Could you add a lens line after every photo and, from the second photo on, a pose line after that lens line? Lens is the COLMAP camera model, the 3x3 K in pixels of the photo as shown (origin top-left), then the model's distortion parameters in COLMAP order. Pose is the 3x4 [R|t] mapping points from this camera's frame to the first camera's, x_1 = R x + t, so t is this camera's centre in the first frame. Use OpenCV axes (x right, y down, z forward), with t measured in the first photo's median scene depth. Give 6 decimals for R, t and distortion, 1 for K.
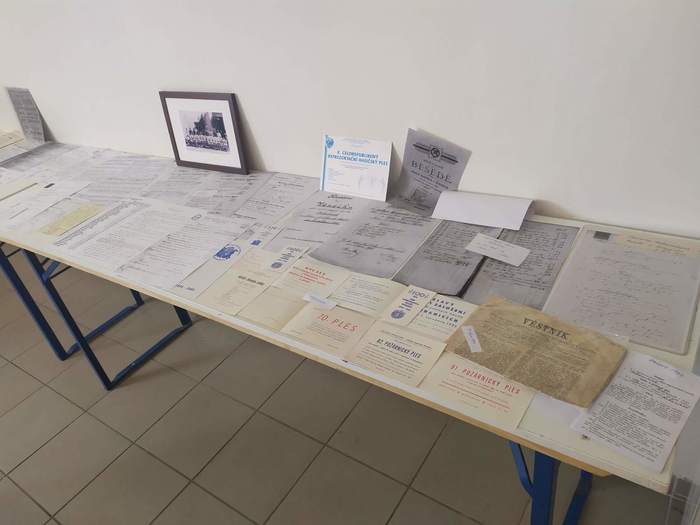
lens RADIAL K [[527.1, 0, 351.1], [0, 527.1, 266.0], [0, 0, 1]] dist [0.031974, -0.015181]
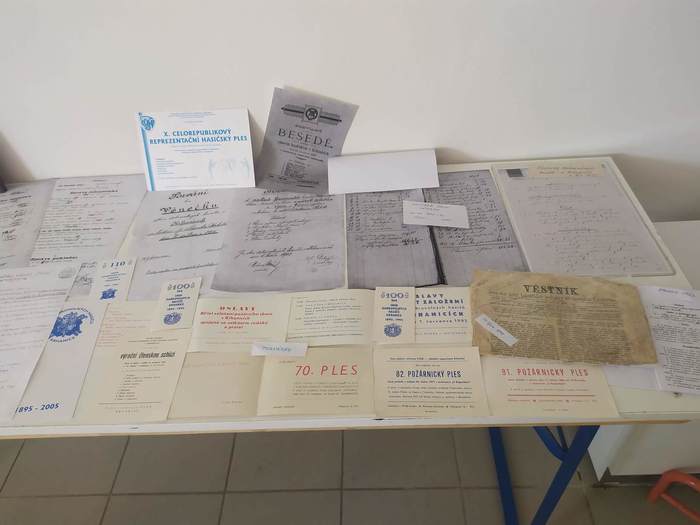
lens RADIAL K [[527.1, 0, 349.1], [0, 527.1, 260.2], [0, 0, 1]] dist [0.031974, -0.015181]
pose [[0.823645, -0.298940, 0.481916, -0.230765], [0.252757, 0.954220, 0.159929, -0.110890], [-0.507664, -0.009917, 0.861498, 0.266580]]
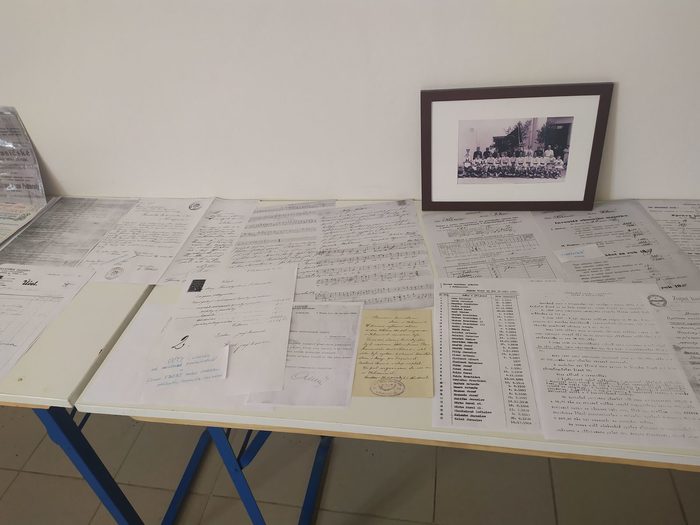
lens RADIAL K [[527.1, 0, 352.8], [0, 527.1, 258.0], [0, 0, 1]] dist [0.031974, -0.015181]
pose [[0.912158, -0.188095, 0.364127, -0.857491], [0.184199, 0.981824, 0.045745, -0.243068], [-0.366112, 0.025346, 0.930225, 0.632528]]
